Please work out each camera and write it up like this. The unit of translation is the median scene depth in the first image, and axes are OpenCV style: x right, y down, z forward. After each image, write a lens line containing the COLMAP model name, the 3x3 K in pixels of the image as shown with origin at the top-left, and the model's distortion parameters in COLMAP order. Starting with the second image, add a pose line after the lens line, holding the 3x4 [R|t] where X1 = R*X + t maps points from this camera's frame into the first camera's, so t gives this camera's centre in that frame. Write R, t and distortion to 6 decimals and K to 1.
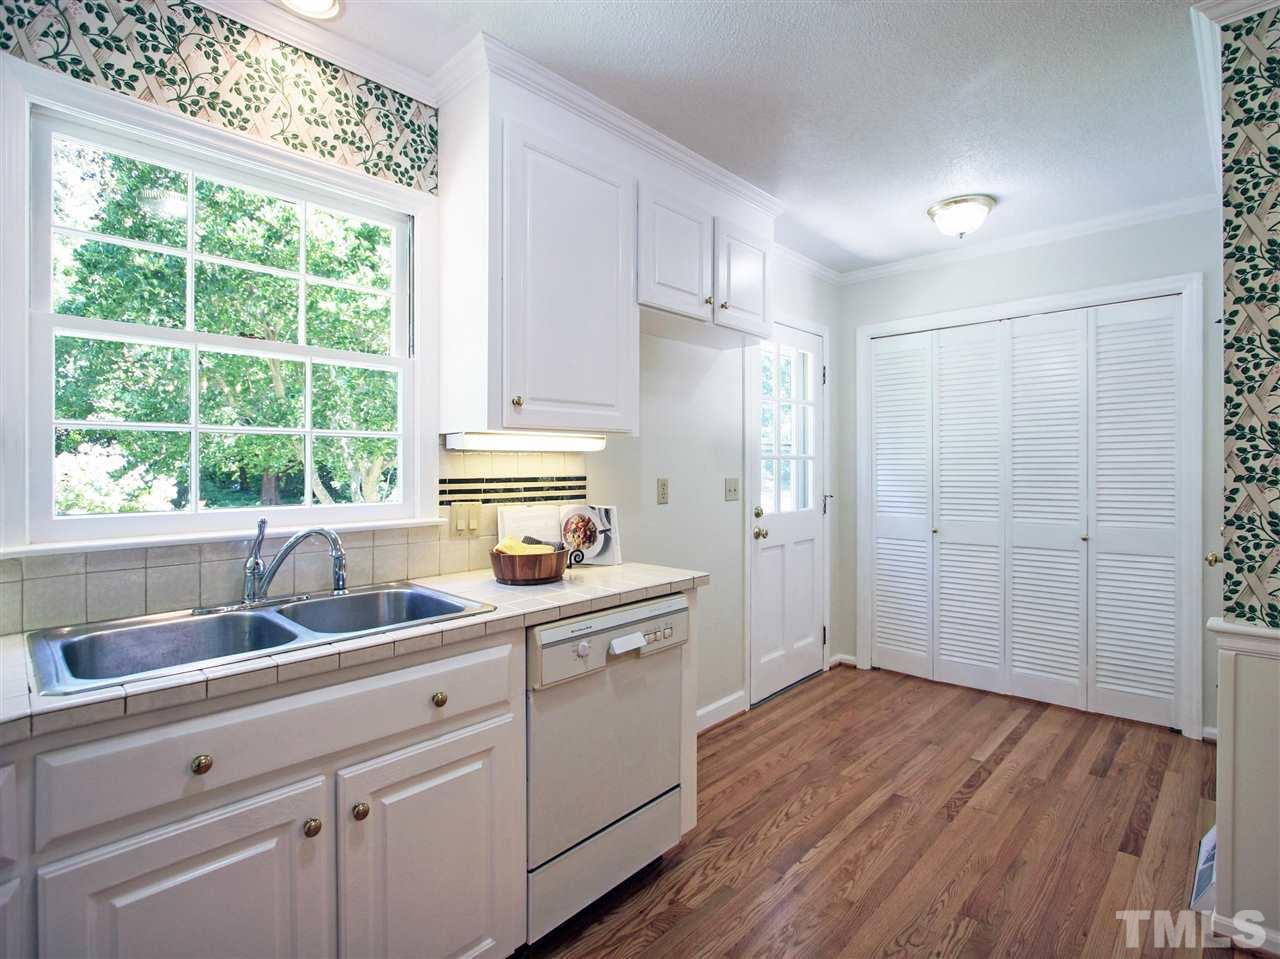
lens RADIAL K [[686.6, 0, 641.2], [0, 686.6, 464.8], [0, 0, 1]] dist [-0.004872, -0.000864]
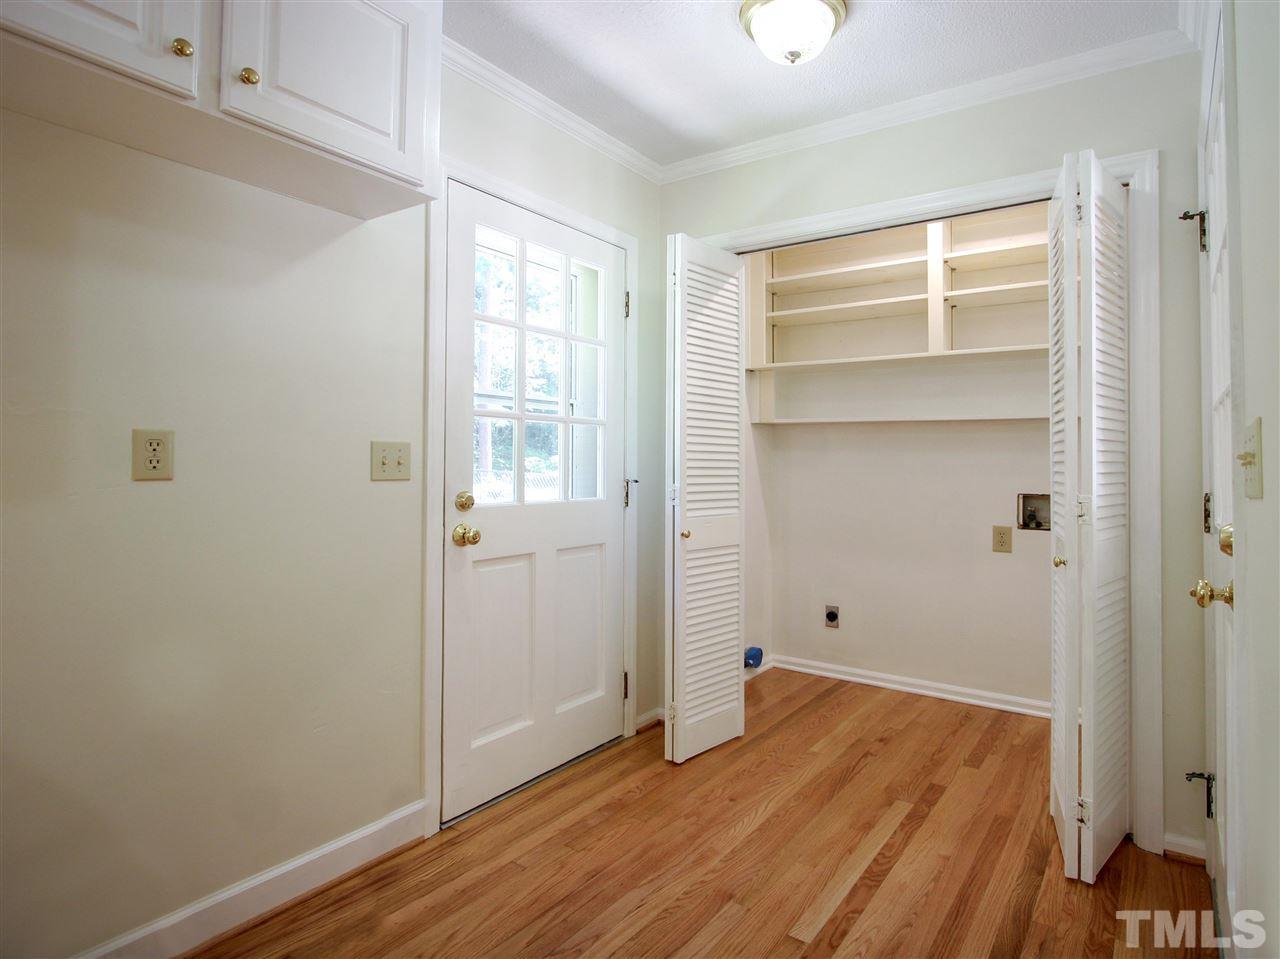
lens RADIAL K [[688.6, 0, 625.5], [0, 688.6, 431.8], [0, 0, 1]] dist [-0.005189, -0.000744]
pose [[0.998321, 0.017309, 0.055283, 0.273636], [-0.015288, 0.999207, -0.036767, 0.027290], [-0.055875, 0.035860, 0.997794, 0.375922]]
